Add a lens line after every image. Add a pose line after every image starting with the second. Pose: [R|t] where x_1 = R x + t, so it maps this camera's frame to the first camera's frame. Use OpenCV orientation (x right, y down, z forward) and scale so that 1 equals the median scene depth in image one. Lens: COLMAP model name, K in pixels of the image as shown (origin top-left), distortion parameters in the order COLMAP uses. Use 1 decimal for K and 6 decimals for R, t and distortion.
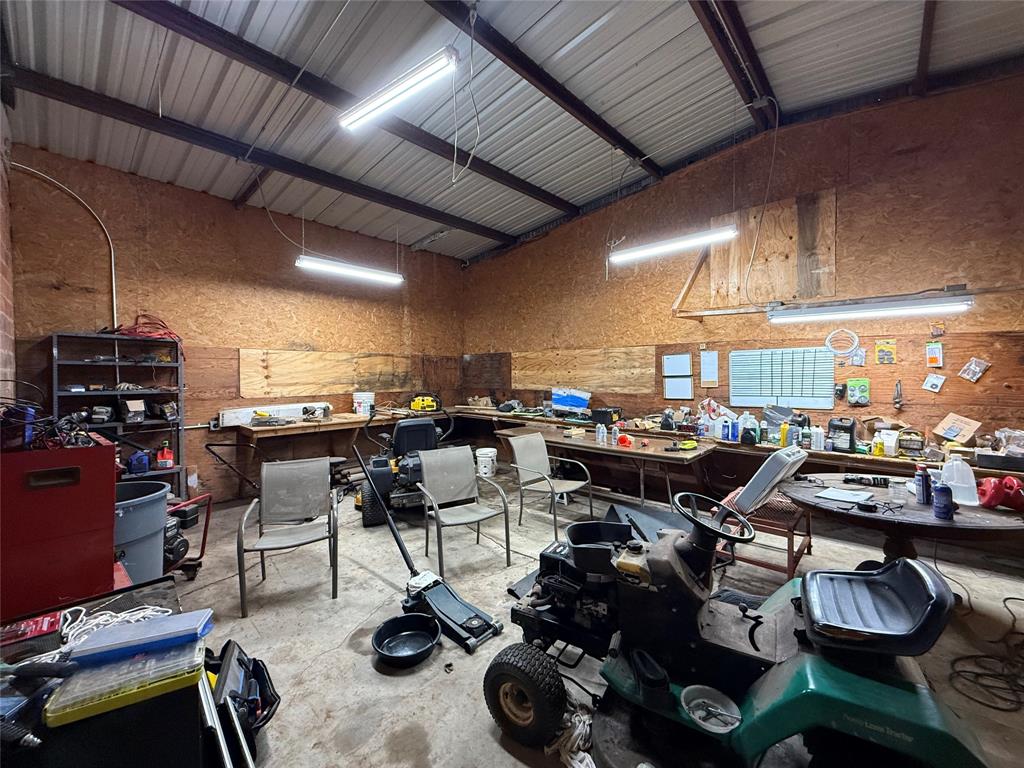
lens RADIAL K [[409.7, 0, 510.1], [0, 409.7, 385.9], [0, 0, 1]] dist [-0.000884, 0.000358]
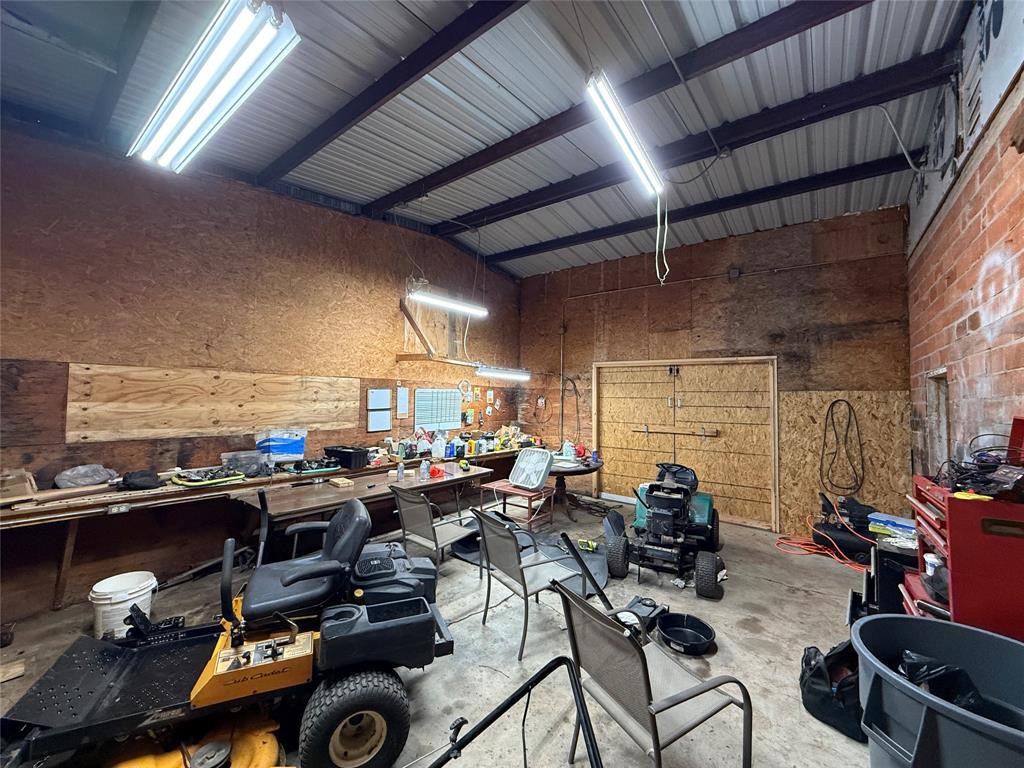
lens RADIAL K [[409.7, 0, 509.4], [0, 409.7, 382.5], [0, 0, 1]] dist [-0.000884, 0.000358]
pose [[-0.096877, 0.033738, 0.994724, -0.628074], [0.009554, 0.999411, -0.032967, -0.050347], [-0.995251, 0.006310, -0.097142, 0.699841]]
